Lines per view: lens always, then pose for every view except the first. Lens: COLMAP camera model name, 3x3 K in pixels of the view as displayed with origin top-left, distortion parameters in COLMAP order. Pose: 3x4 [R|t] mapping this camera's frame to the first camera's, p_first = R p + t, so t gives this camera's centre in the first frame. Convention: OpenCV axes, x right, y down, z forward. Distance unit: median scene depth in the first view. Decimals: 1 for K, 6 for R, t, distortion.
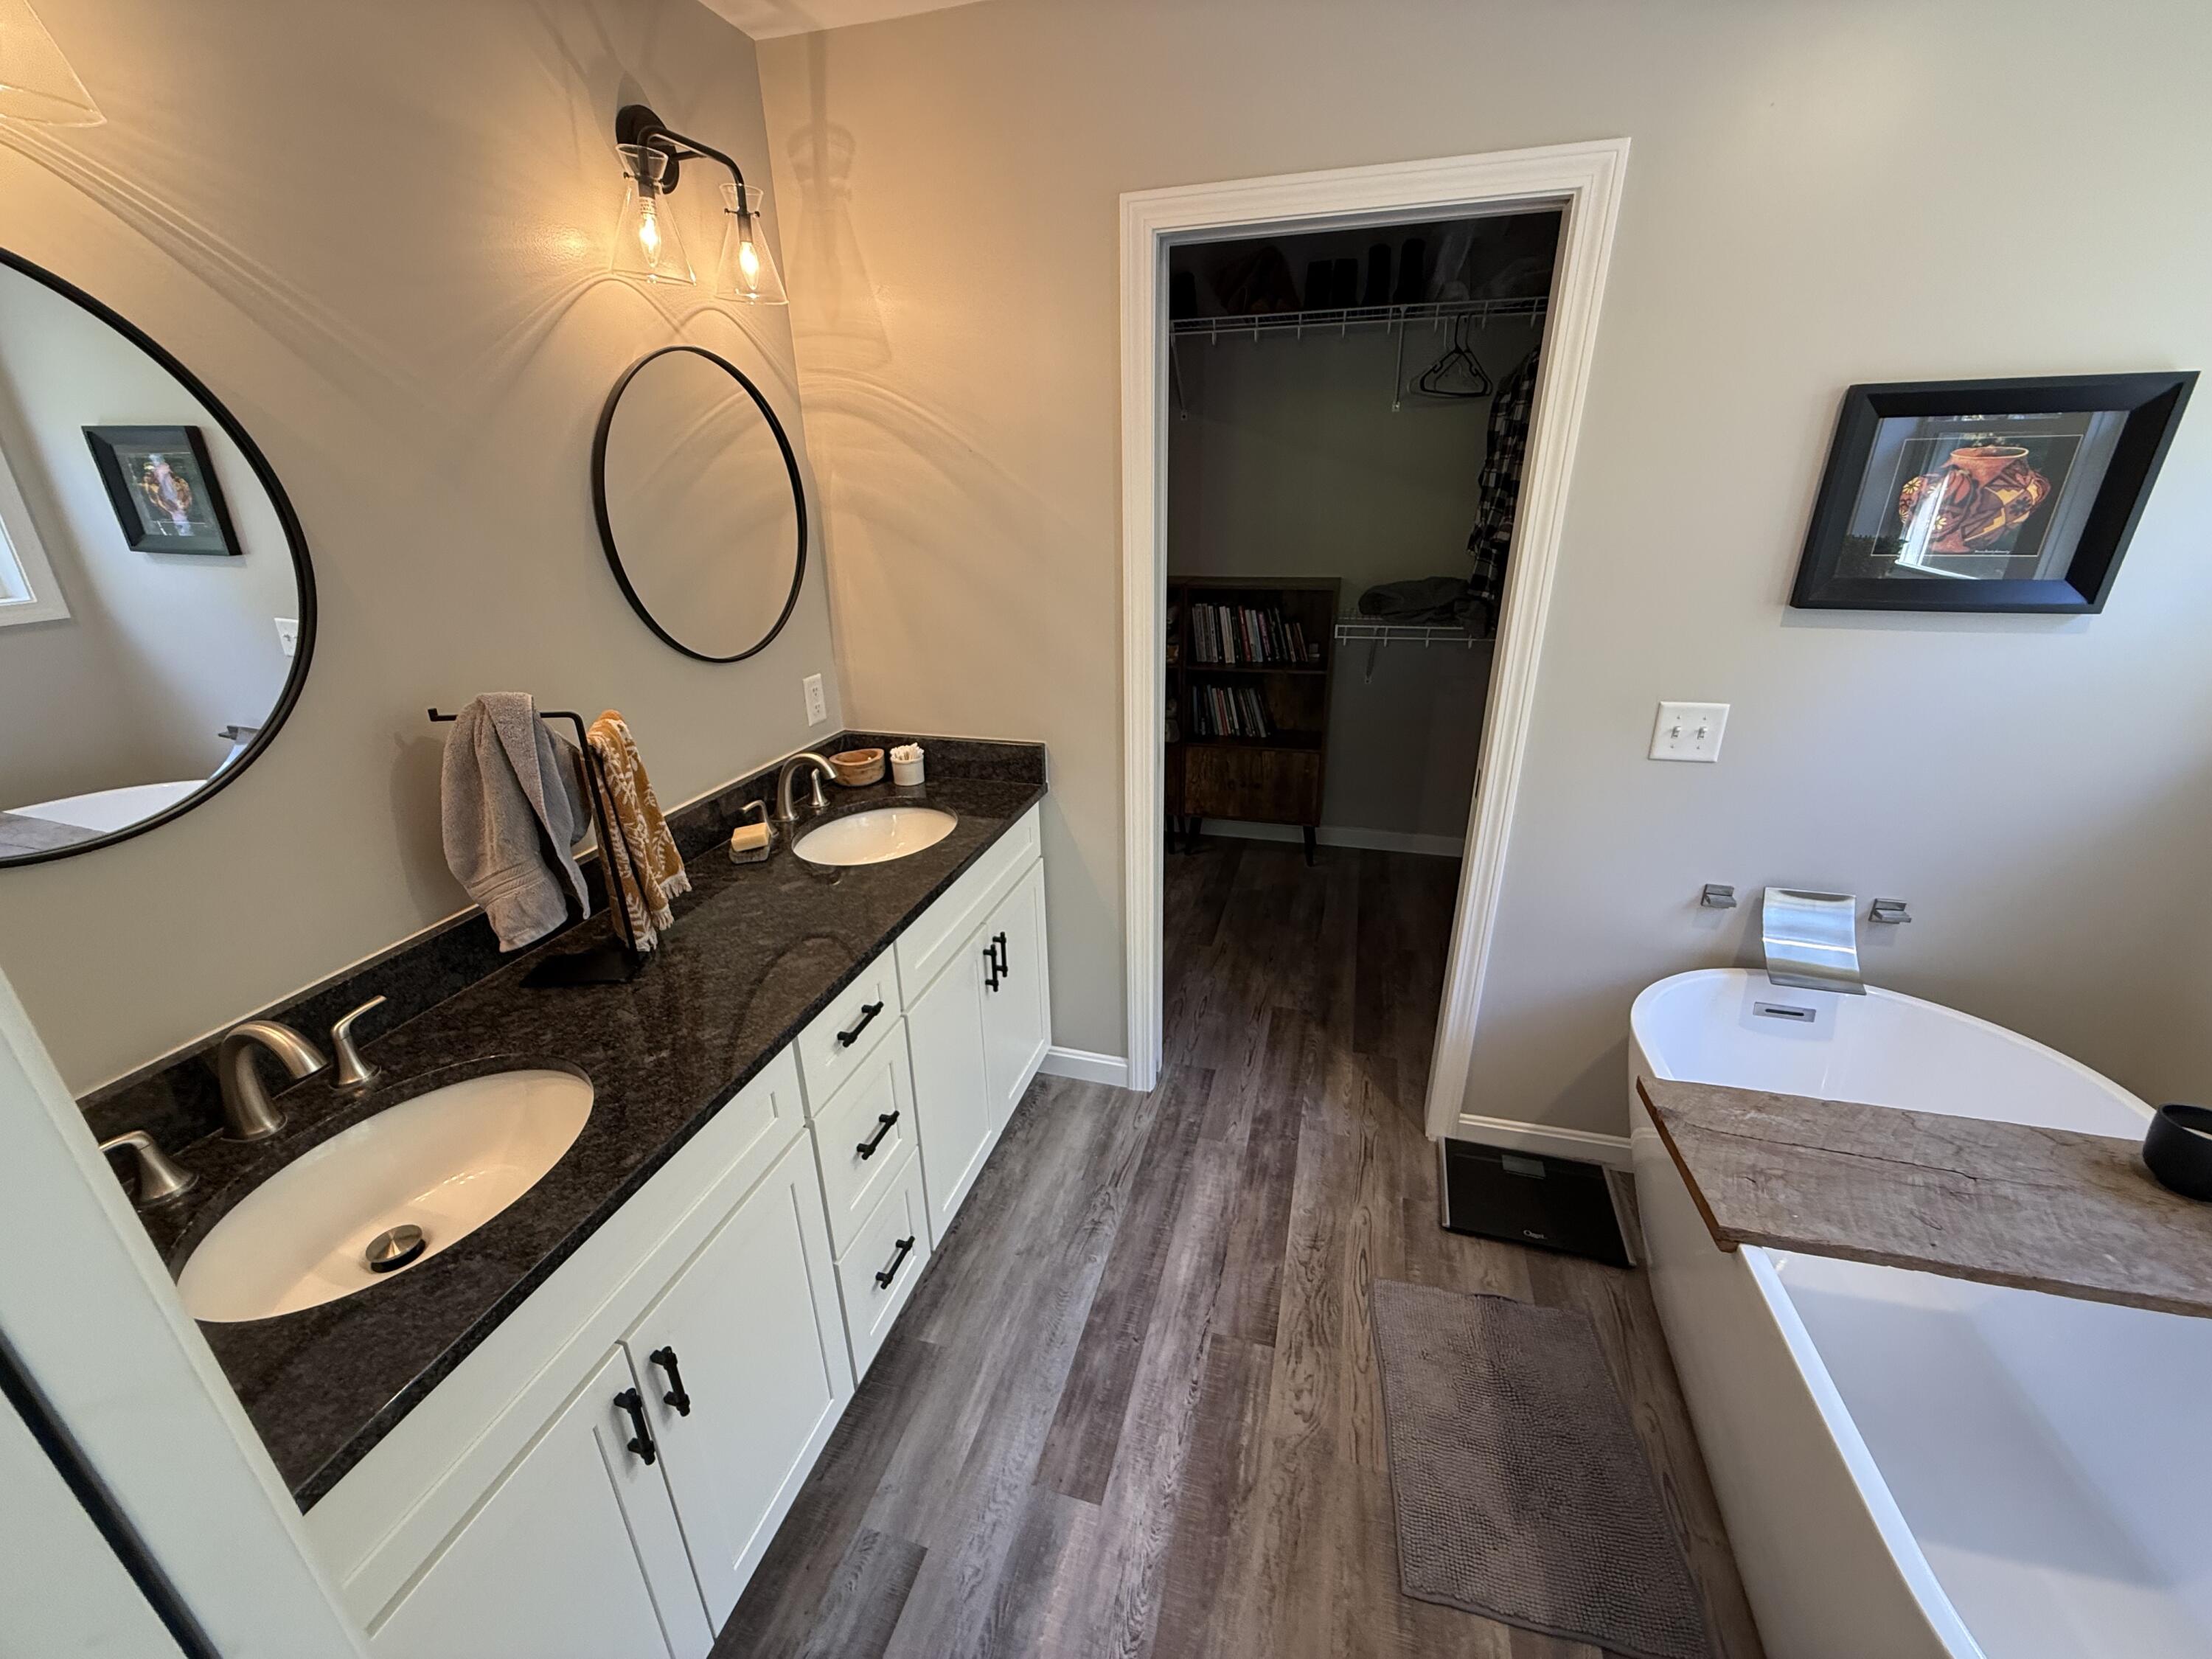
lens RADIAL K [[886.8, 0, 1098.4], [0, 886.8, 837.3], [0, 0, 1]] dist [0.000947, 0.000299]
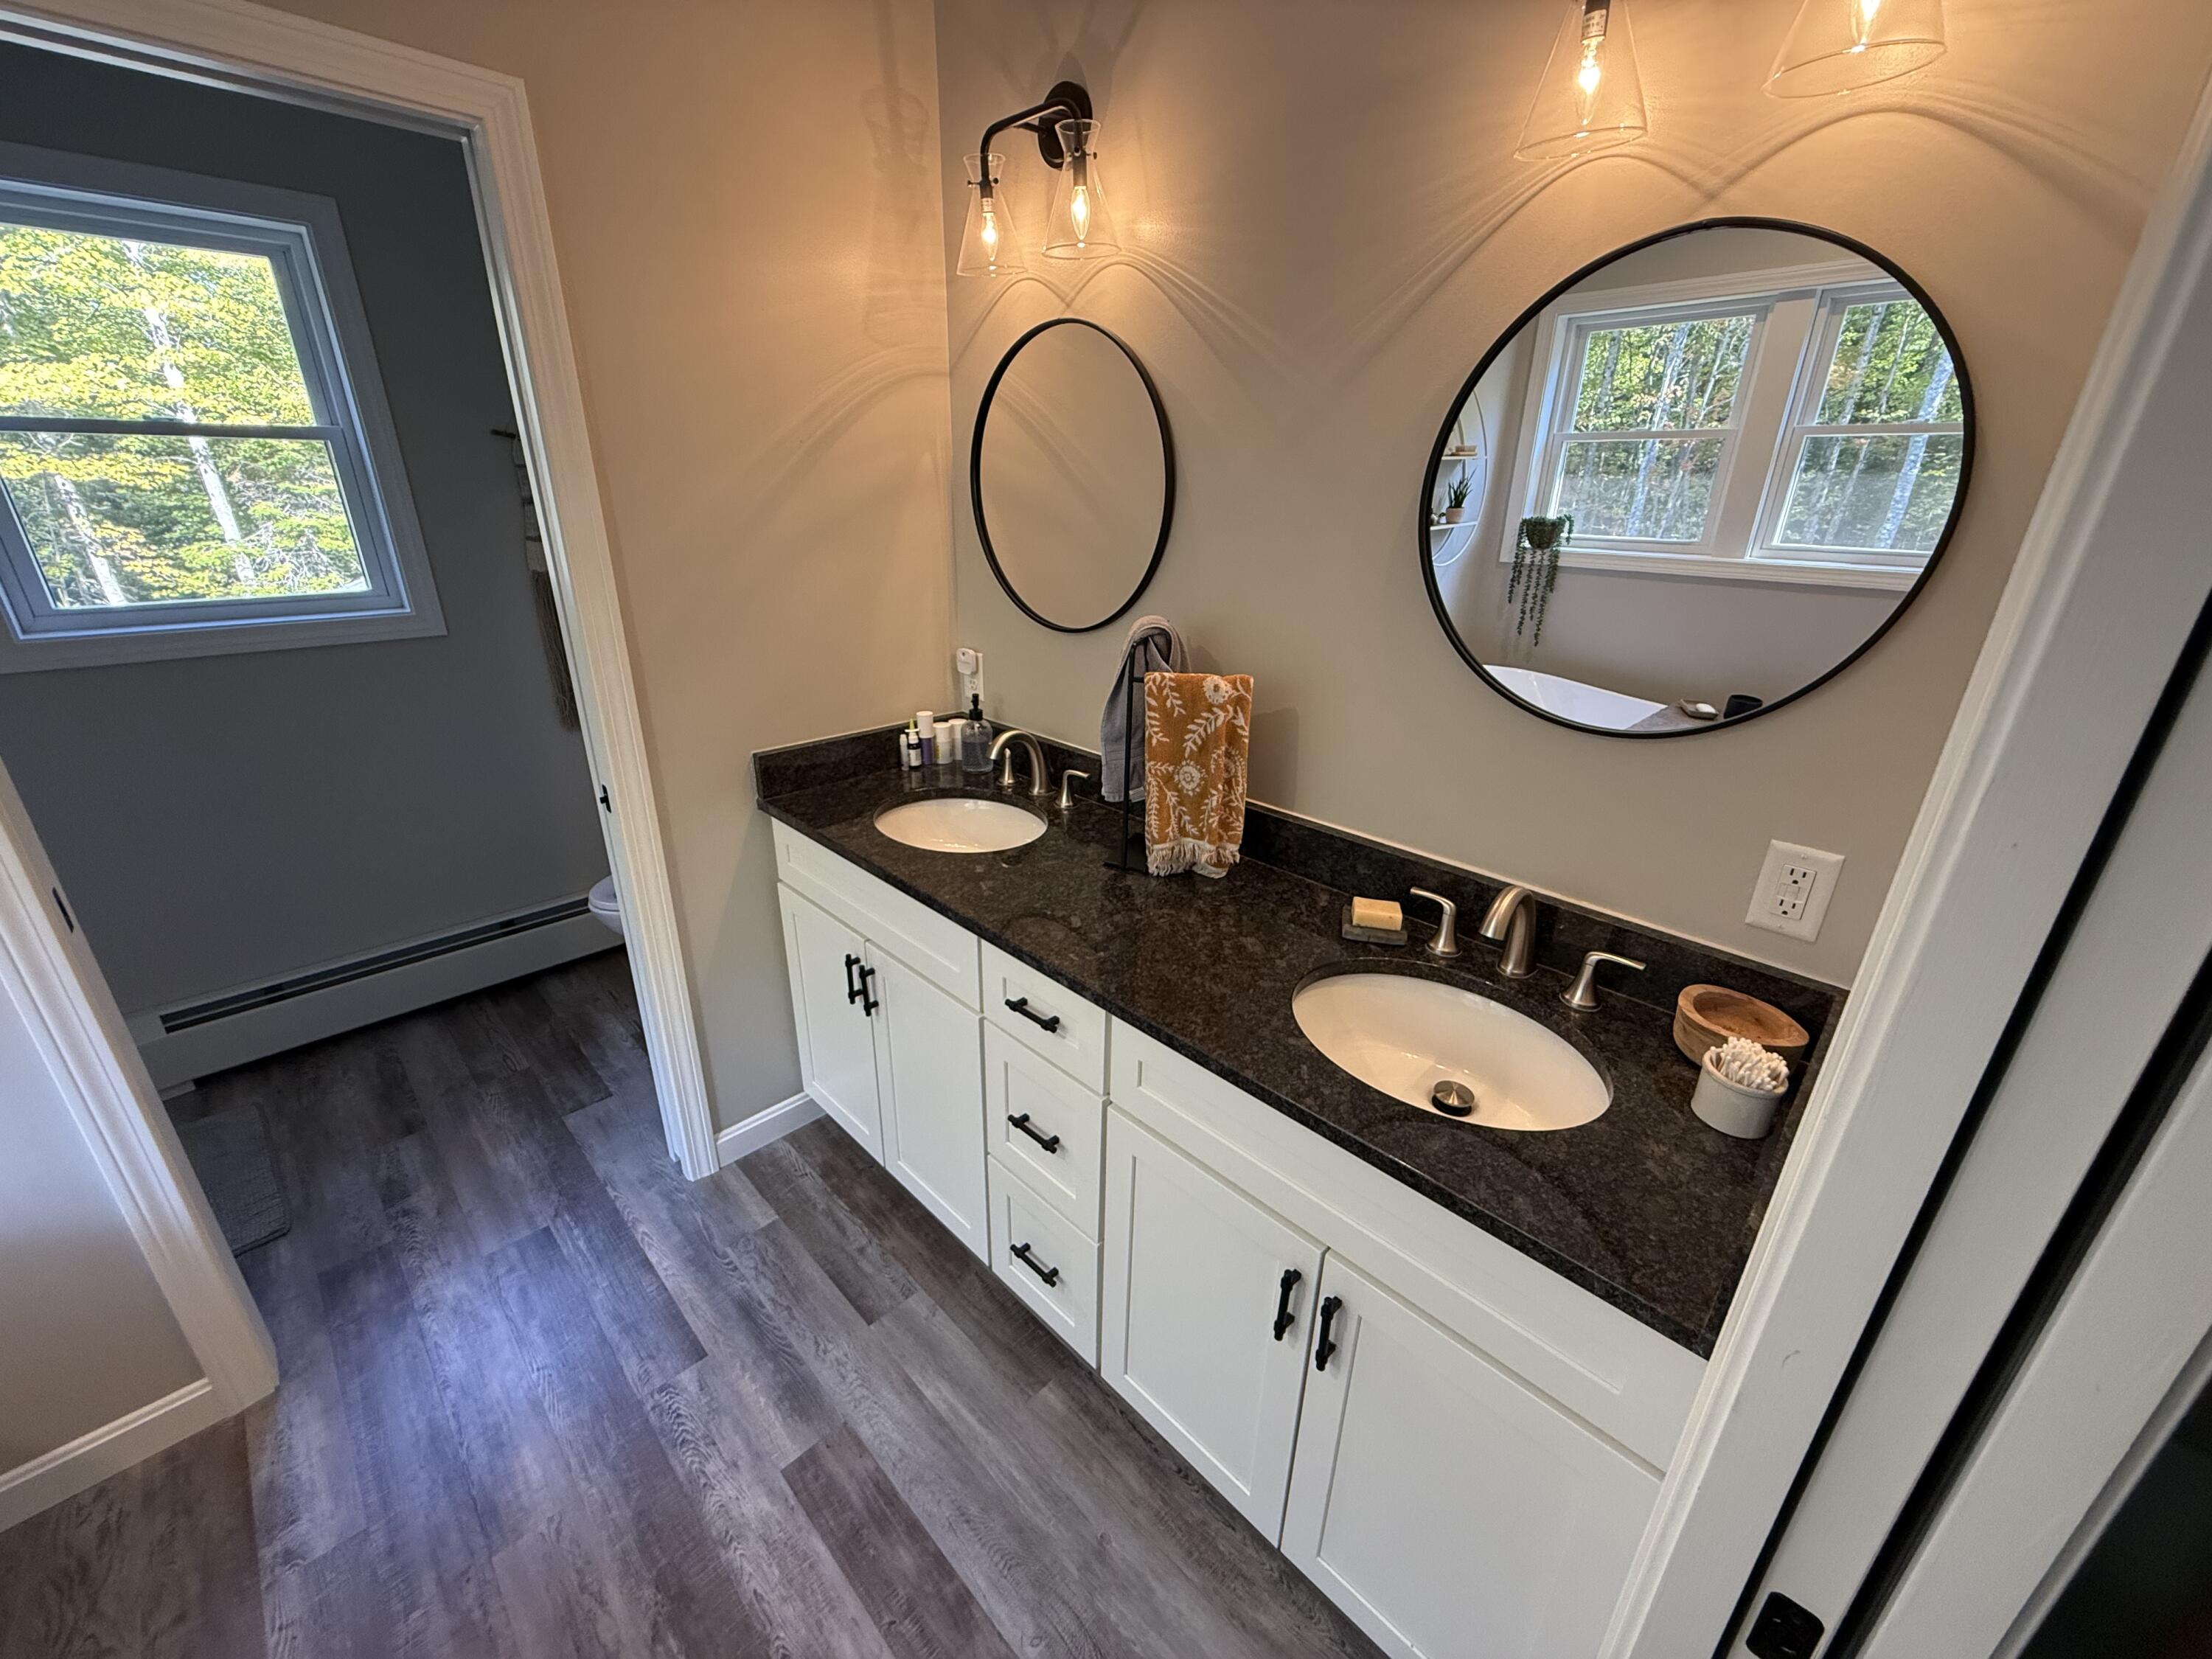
lens RADIAL K [[886.8, 0, 1107.9], [0, 886.8, 838.4], [0, 0, 1]] dist [0.000947, 0.000299]
pose [[-0.490598, 0.329496, -0.806688, 0.364505], [-0.335173, 0.783175, 0.523732, -0.423251], [0.804346, 0.527323, -0.273786, 1.099835]]
